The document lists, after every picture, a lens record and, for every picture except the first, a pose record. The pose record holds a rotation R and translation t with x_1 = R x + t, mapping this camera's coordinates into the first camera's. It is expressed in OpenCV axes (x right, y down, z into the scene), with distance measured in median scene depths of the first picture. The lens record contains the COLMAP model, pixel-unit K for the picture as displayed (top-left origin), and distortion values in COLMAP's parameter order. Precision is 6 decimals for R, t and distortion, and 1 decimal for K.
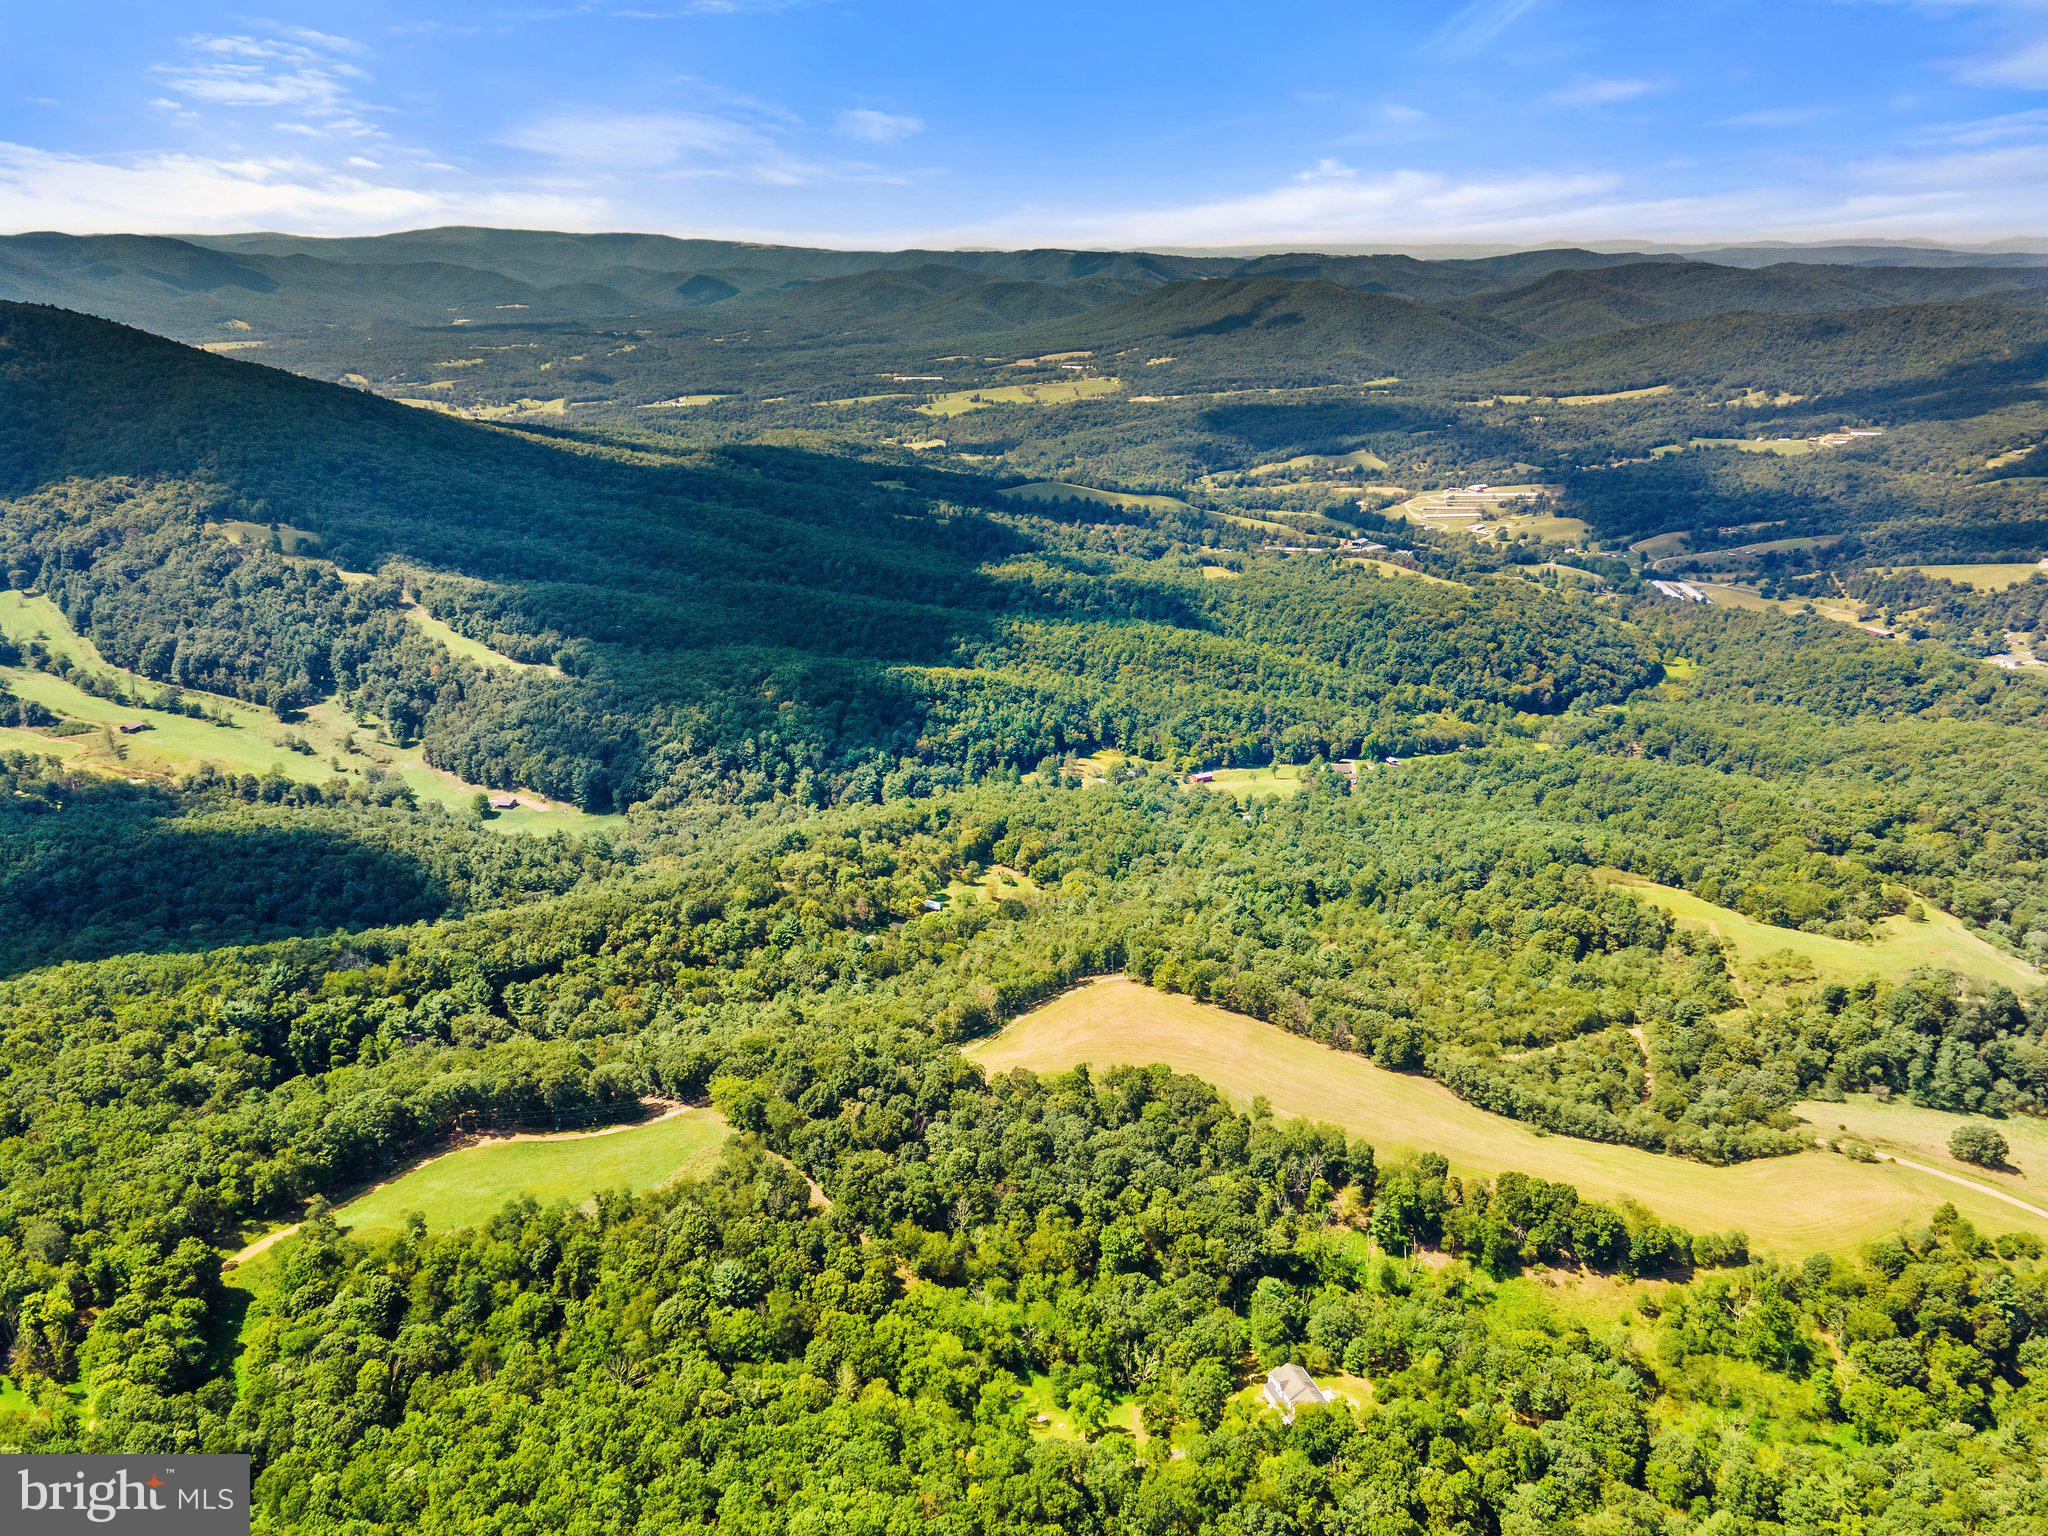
lens RADIAL K [[1497.2, 0, 1013.6], [0, 1497.2, 764.9], [0, 0, 1]] dist [0.035441, 0.022267]
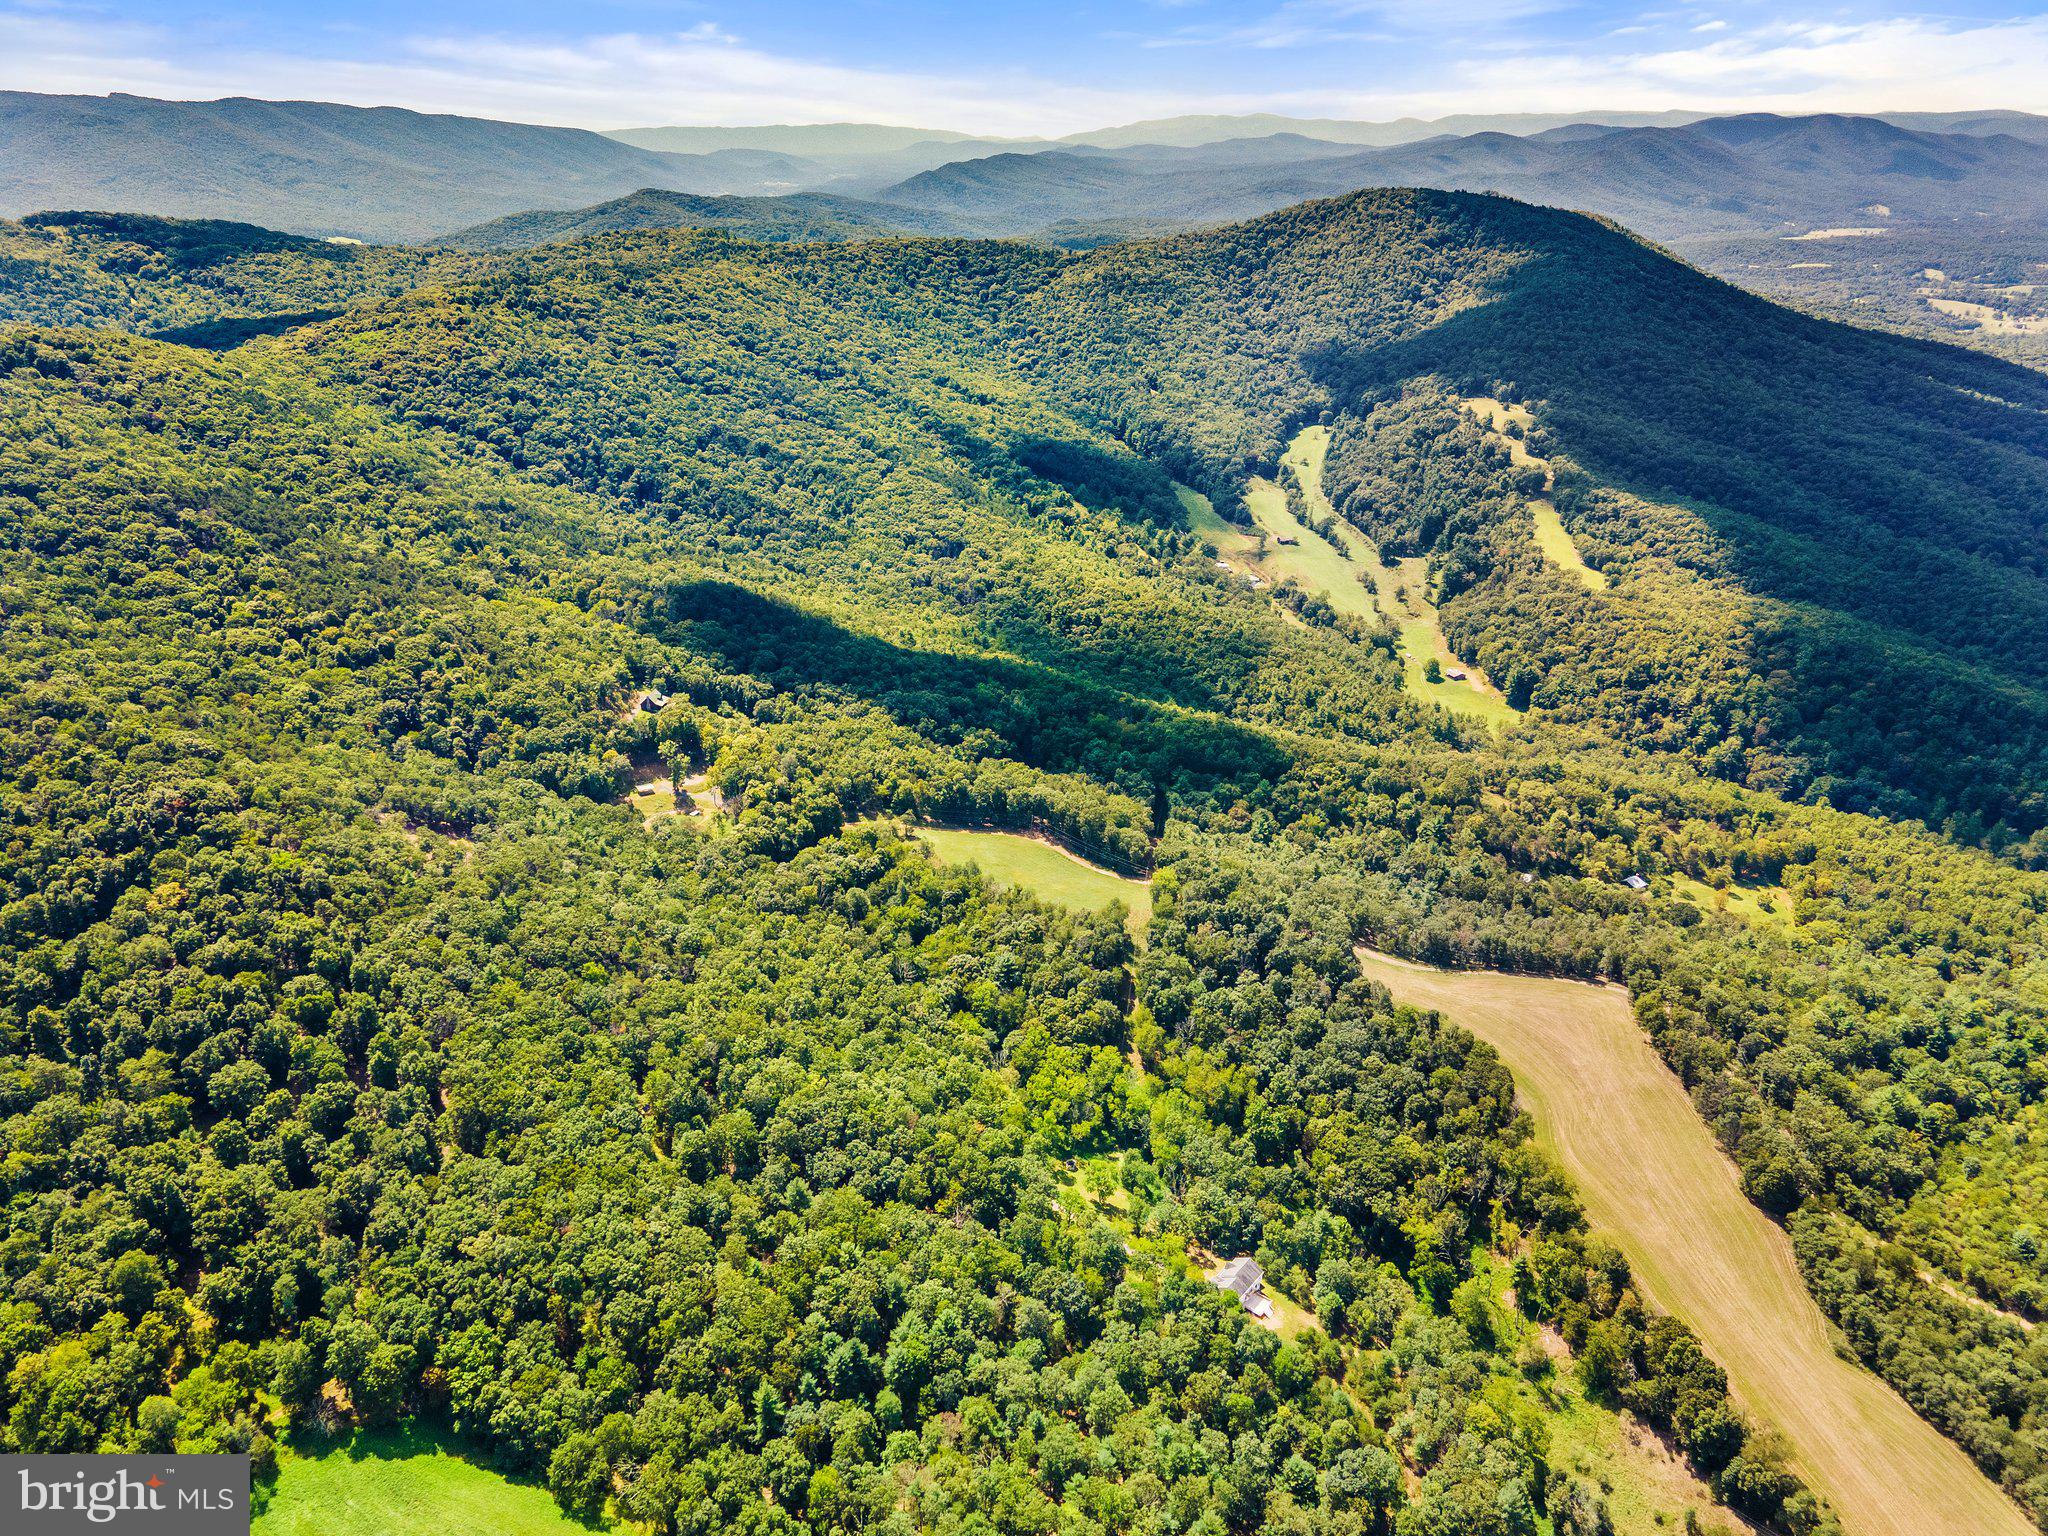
lens RADIAL K [[1497.2, 0, 1015.5], [0, 1497.2, 748.5], [0, 0, 1]] dist [0.035441, 0.022267]
pose [[0.547286, 0.334888, -0.767025, 0.462631], [-0.287013, 0.935982, 0.203867, -0.073223], [0.786194, 0.108573, 0.608367, 0.086983]]
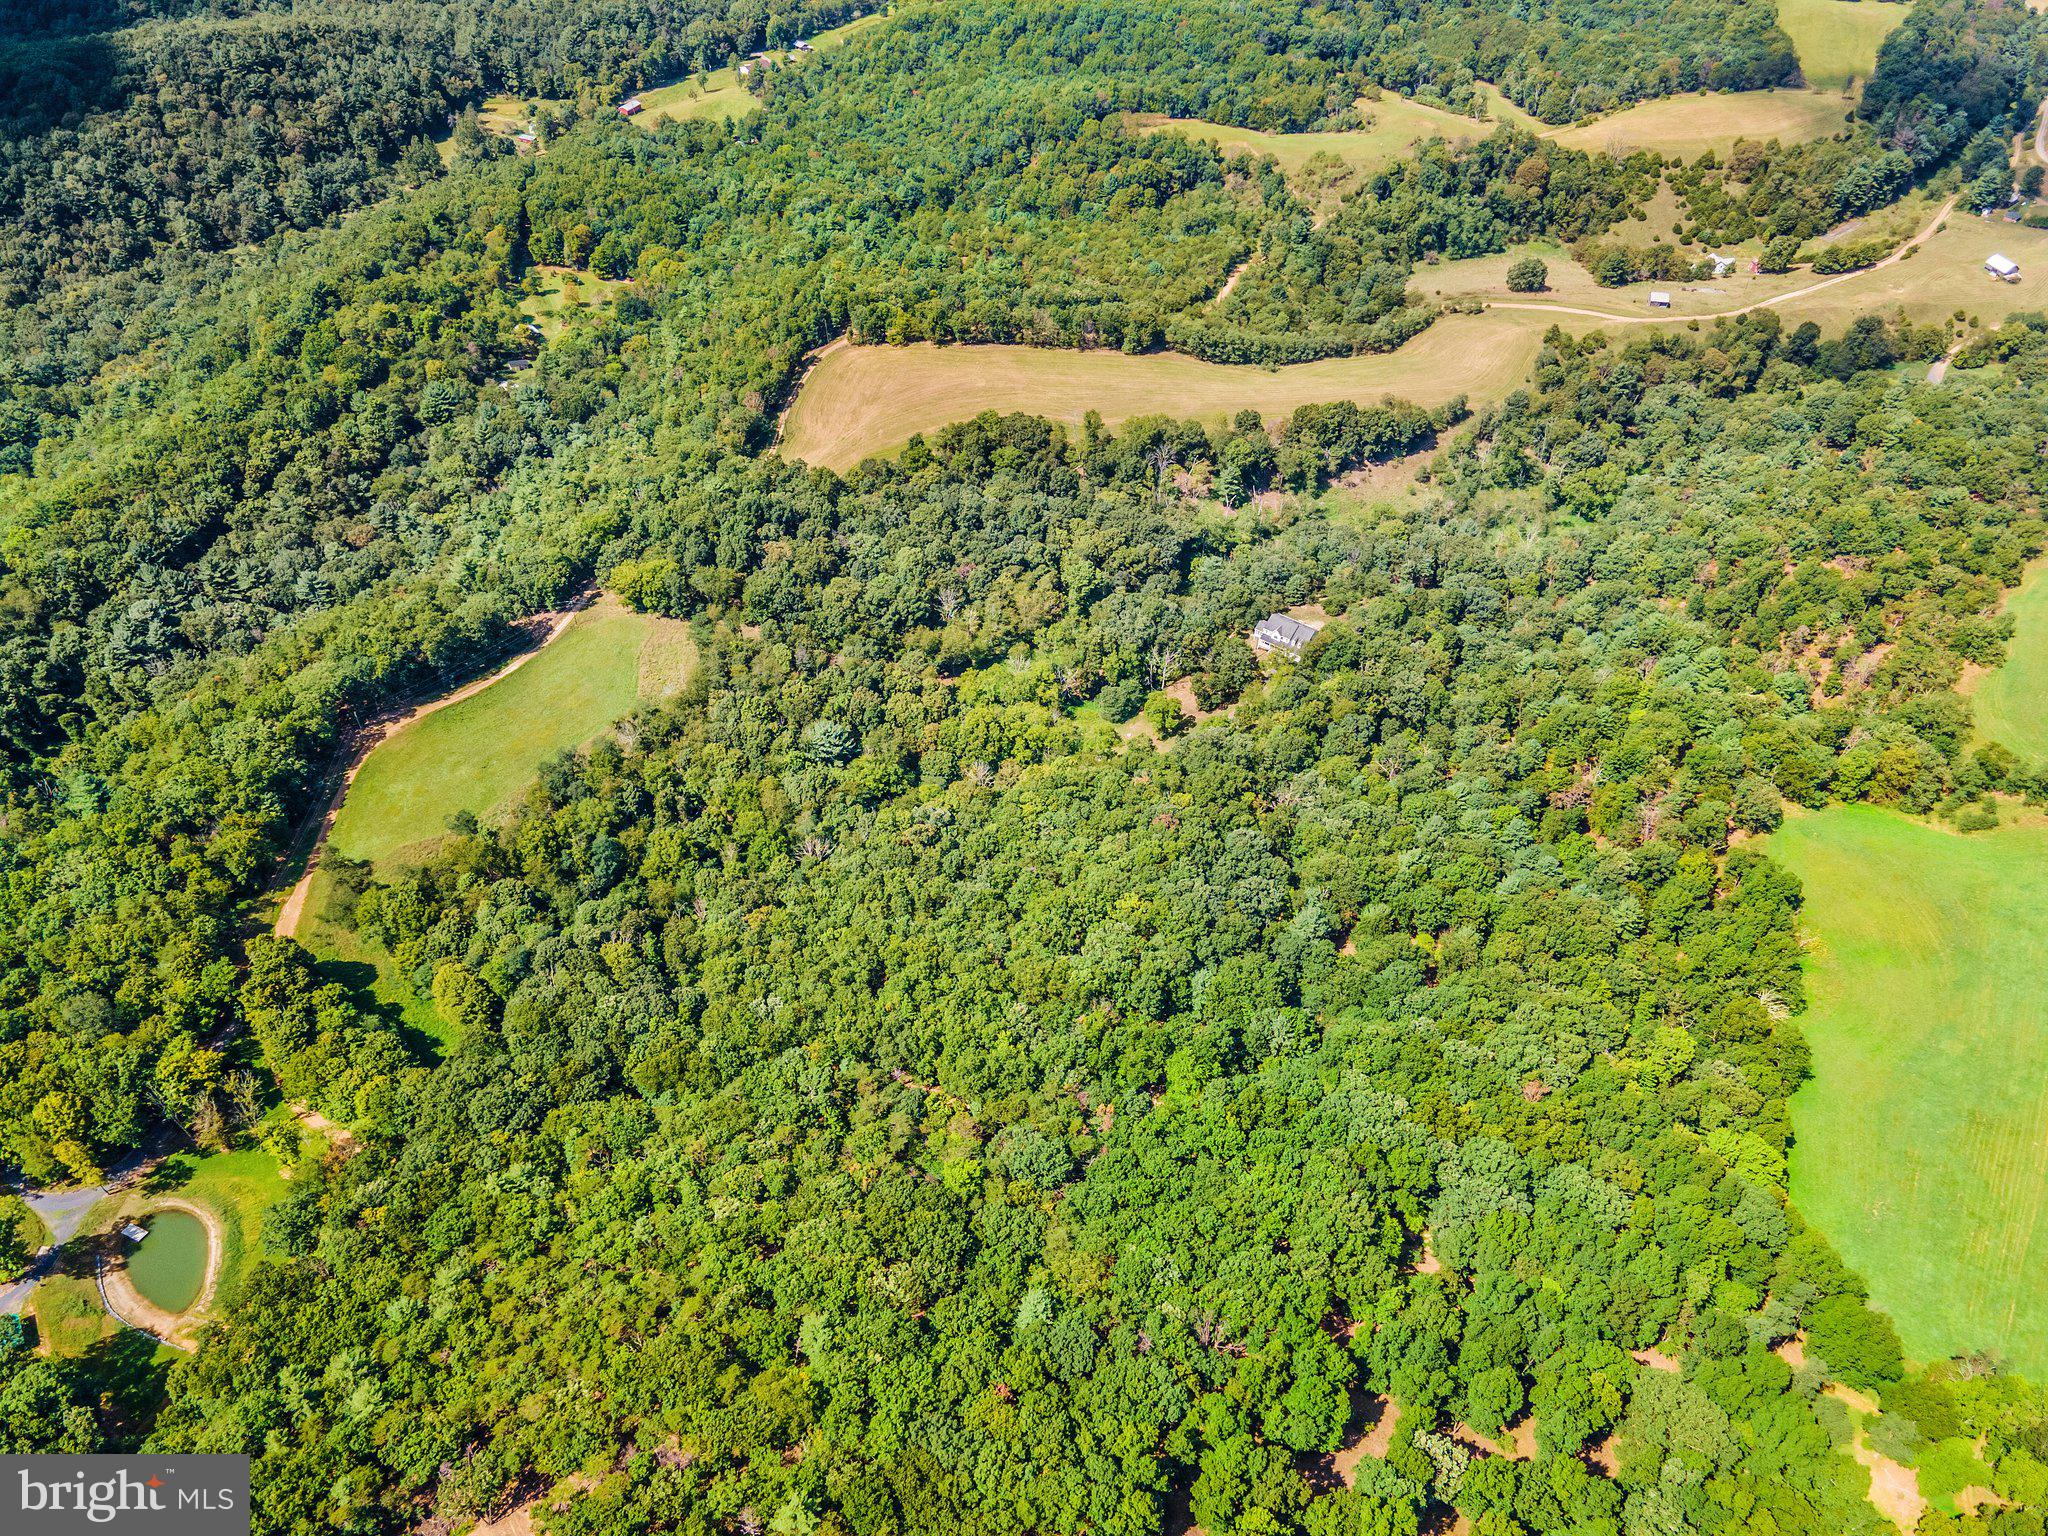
lens RADIAL K [[1497.2, 0, 1026.5], [0, 1497.2, 764.2], [0, 0, 1]] dist [0.035441, 0.022267]
pose [[0.824282, -0.394478, 0.406135, -0.280464], [0.182706, 0.864280, 0.468657, -0.046540], [-0.535889, -0.312102, 0.784484, 0.088821]]
